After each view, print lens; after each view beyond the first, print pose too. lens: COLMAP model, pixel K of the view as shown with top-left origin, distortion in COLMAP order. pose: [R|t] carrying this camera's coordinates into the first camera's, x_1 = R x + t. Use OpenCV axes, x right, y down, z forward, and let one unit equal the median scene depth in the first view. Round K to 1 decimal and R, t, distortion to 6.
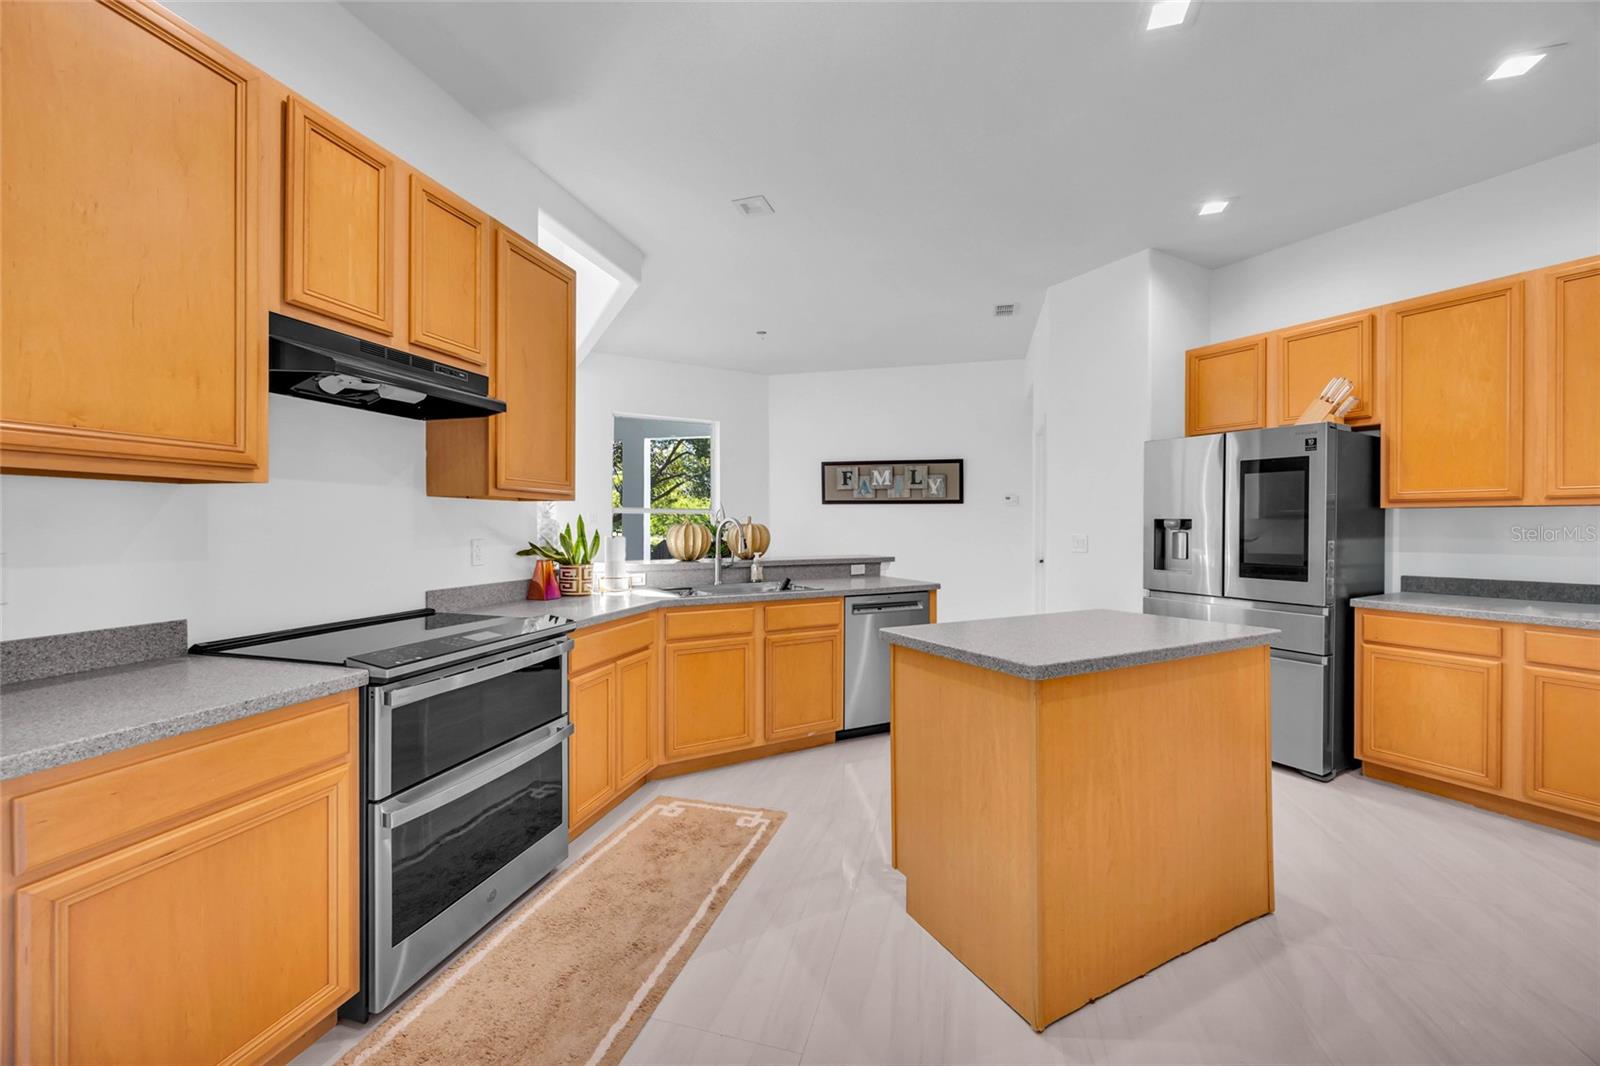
lens RADIAL K [[637.7, 0, 800.0], [0, 637.7, 533.0], [0, 0, 1]] dist [-0.002142, 0.000054]
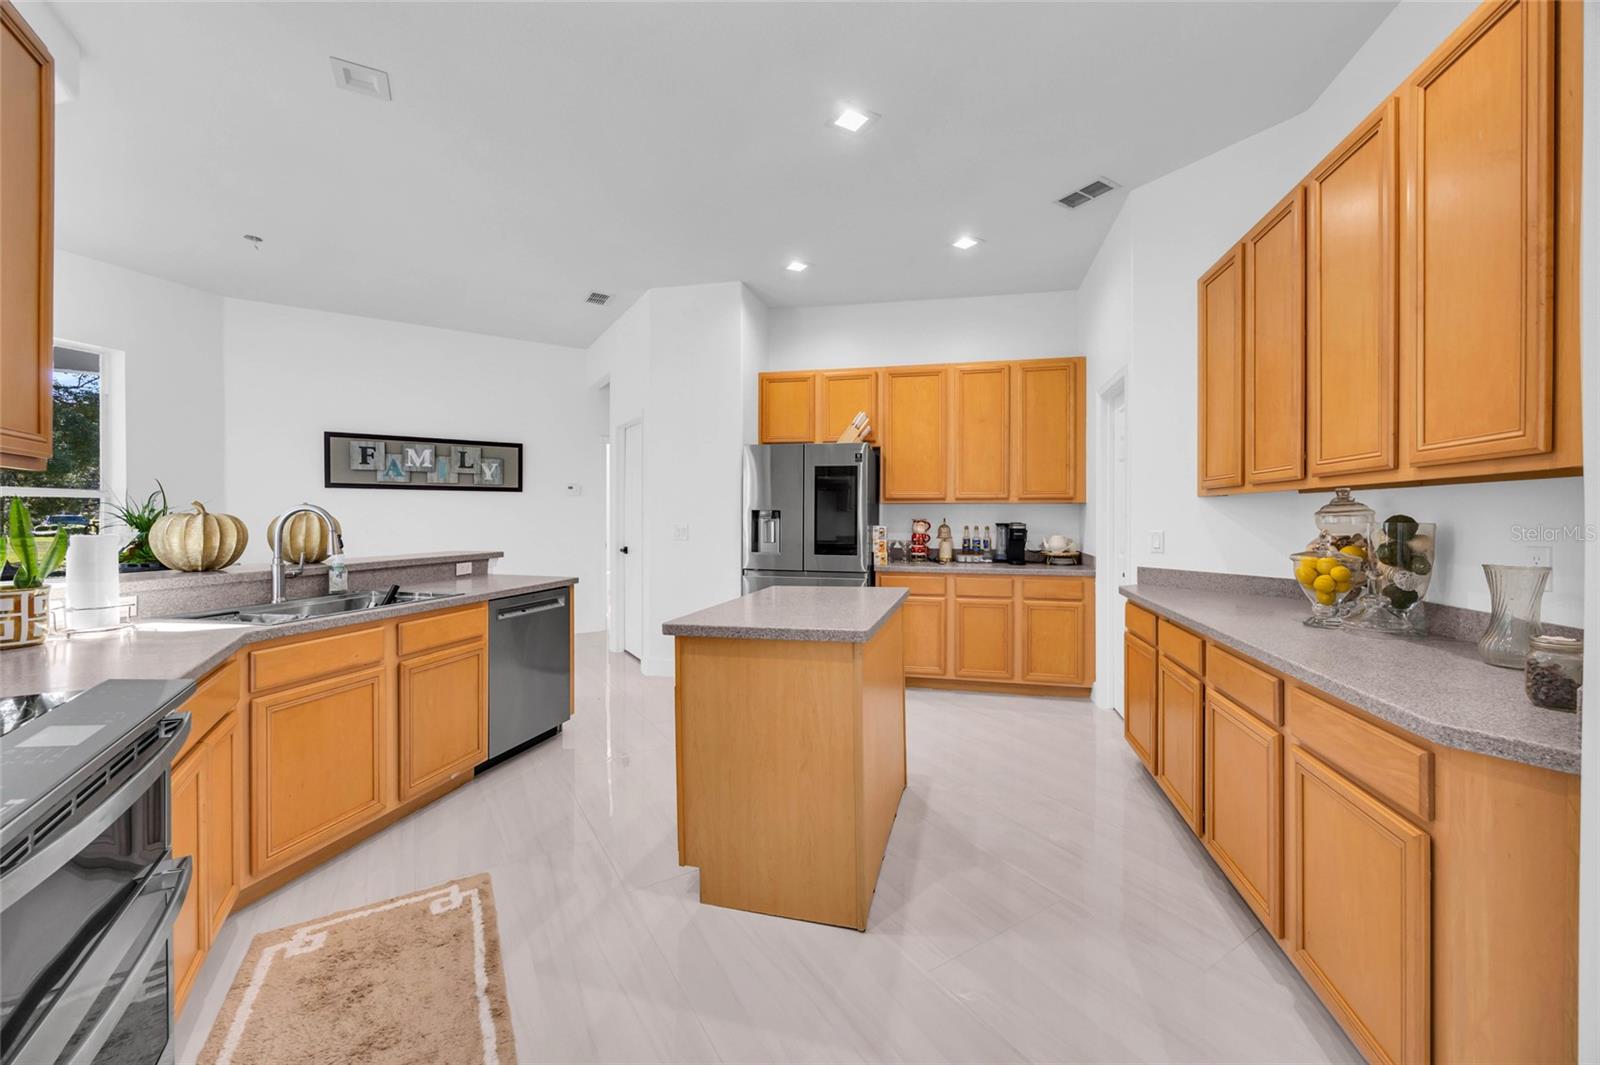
lens RADIAL K [[645.4, 0, 802.3], [0, 645.4, 523.1], [0, 0, 1]] dist [0.002650, 0.000407]
pose [[0.657595, -0.009810, 0.753308, -0.280850], [0.010126, 0.999940, 0.004183, -0.001369], [-0.753304, 0.004877, 0.657655, 0.123363]]
